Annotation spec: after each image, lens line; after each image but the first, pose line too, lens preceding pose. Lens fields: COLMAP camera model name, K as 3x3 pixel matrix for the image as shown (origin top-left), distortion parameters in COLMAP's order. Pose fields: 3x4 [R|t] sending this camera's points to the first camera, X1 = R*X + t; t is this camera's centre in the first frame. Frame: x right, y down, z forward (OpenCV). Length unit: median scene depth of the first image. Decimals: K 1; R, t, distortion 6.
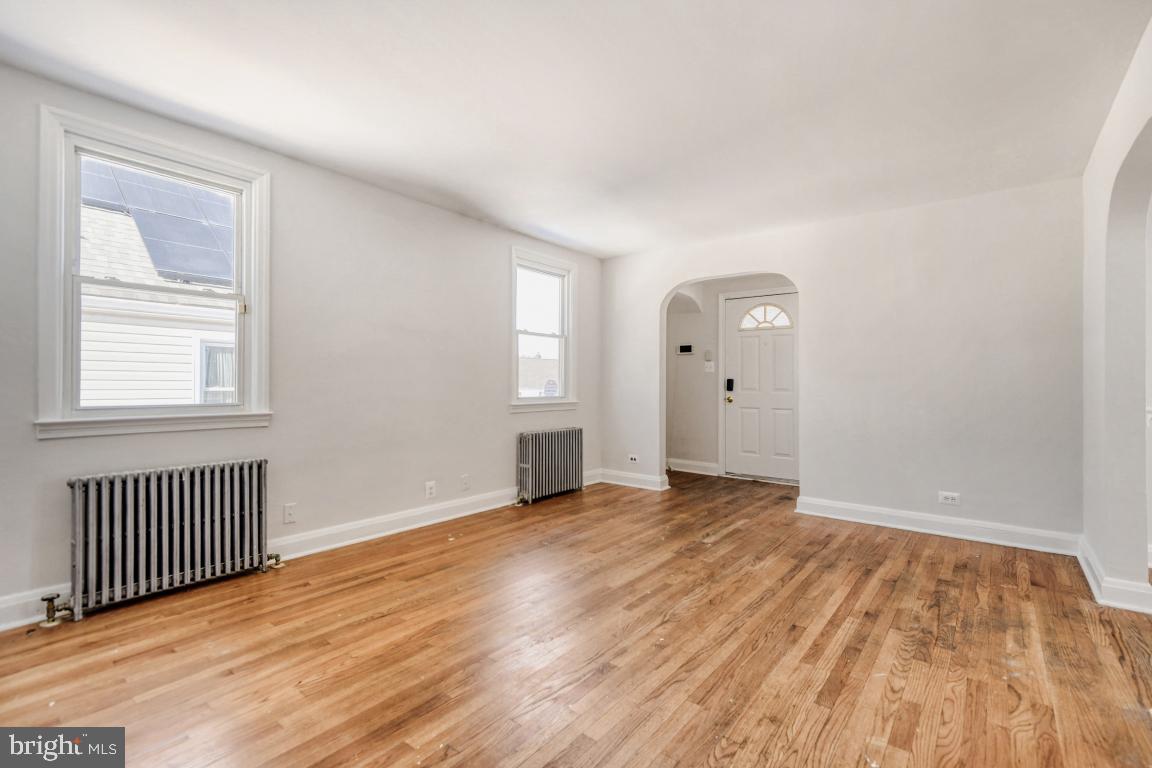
lens RADIAL K [[531.3, 0, 576.0], [0, 531.3, 384.0], [0, 0, 1]] dist [0.028856, -0.017354]
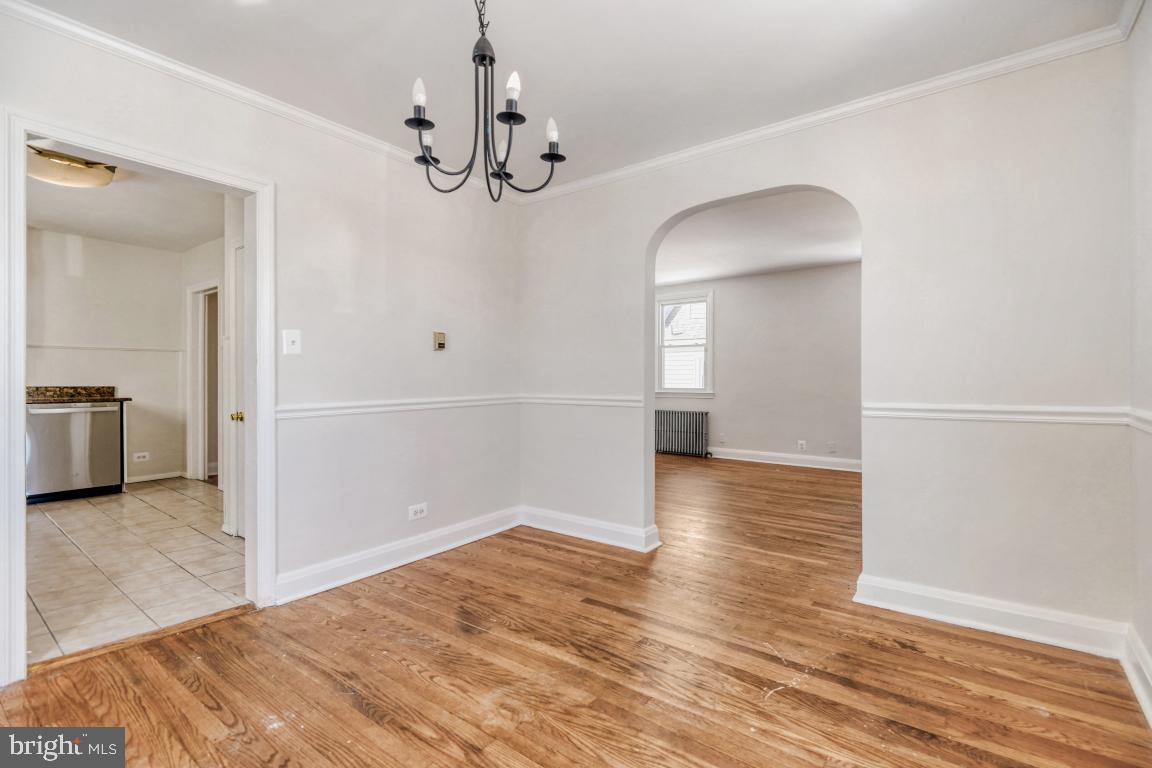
lens RADIAL K [[531.3, 0, 576.0], [0, 531.3, 384.0], [0, 0, 1]] dist [0.028856, -0.017354]
pose [[0.010003, -0.000975, -0.999949, 2.015725], [-0.003094, 0.999995, -0.001006, 0.023894], [0.999945, 0.003104, 0.010000, 0.454254]]
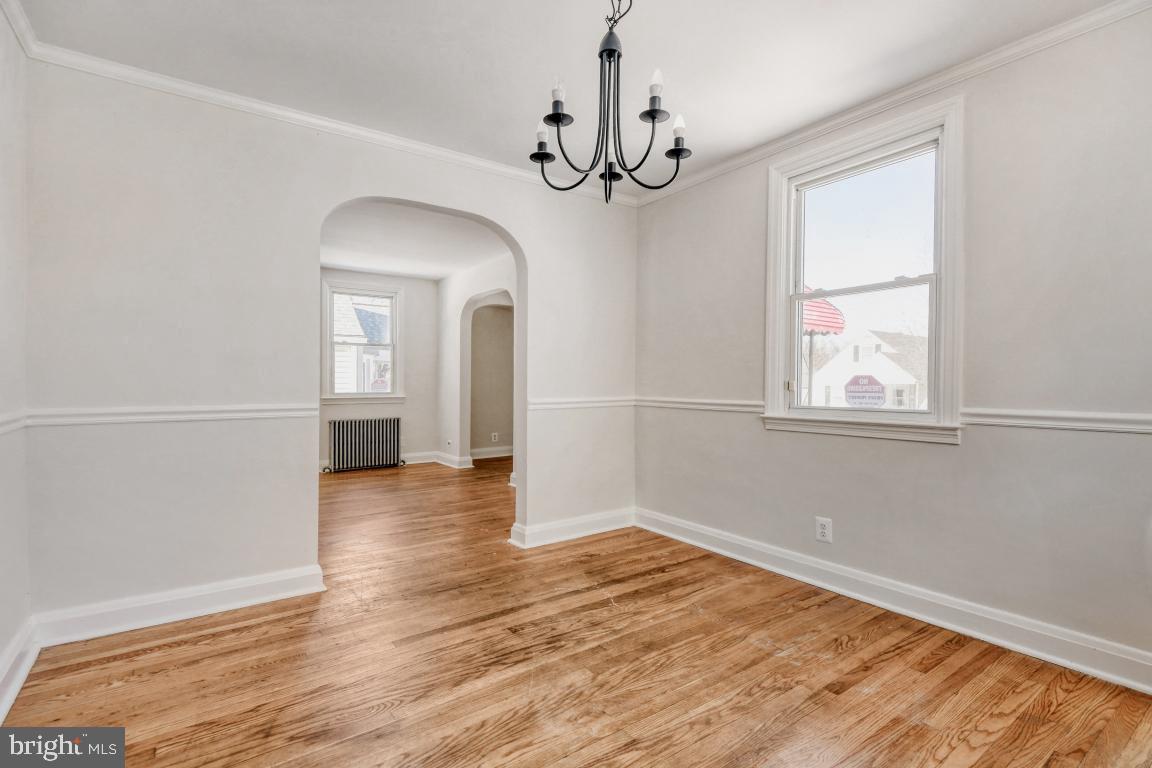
lens RADIAL K [[542.9, 0, 573.9], [0, 542.9, 392.5], [0, 0, 1]] dist [0.027068, -0.020514]
pose [[0.957435, -0.004789, -0.288609, 1.546628], [0.009043, 0.999869, 0.013409, 0.020191], [0.288507, -0.015448, 0.957353, -0.246496]]
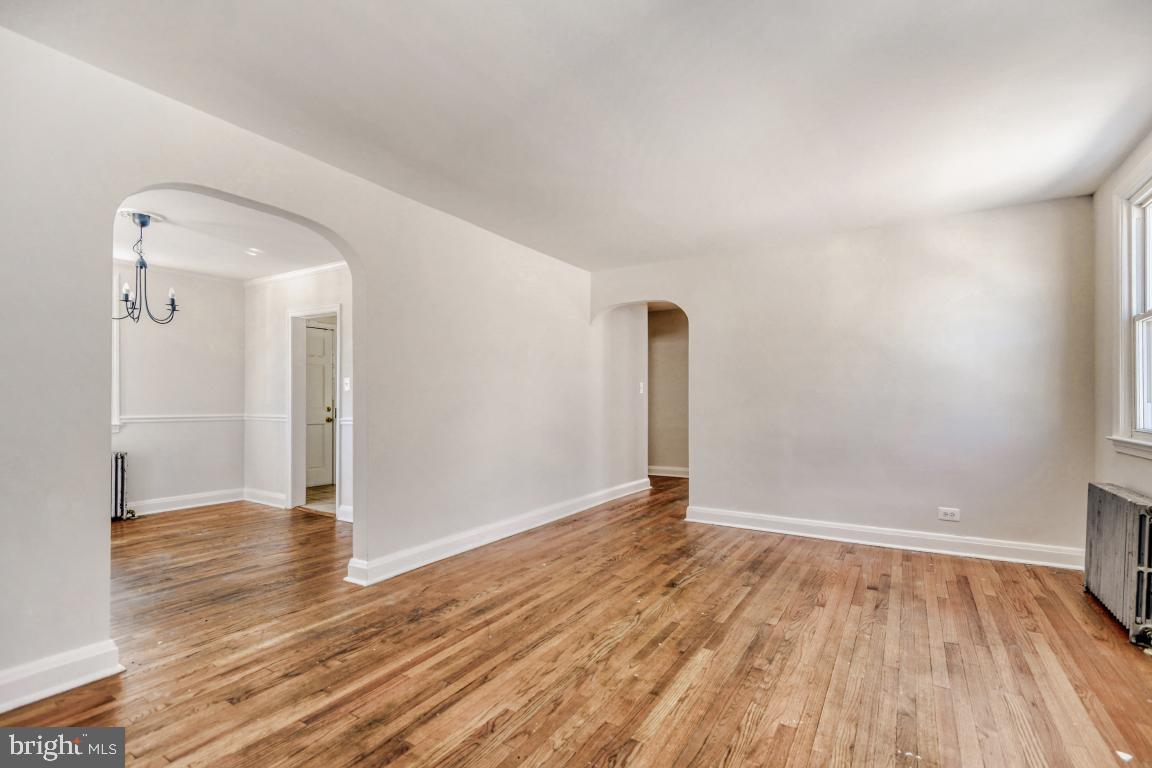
lens RADIAL K [[531.3, 0, 576.0], [0, 531.3, 384.0], [0, 0, 1]] dist [0.028856, -0.017354]
pose [[-0.994805, -0.010718, -0.101236, 0.378703], [-0.007743, 0.999528, -0.029739, -0.009471], [0.101507, -0.028800, -0.994418, 1.929789]]
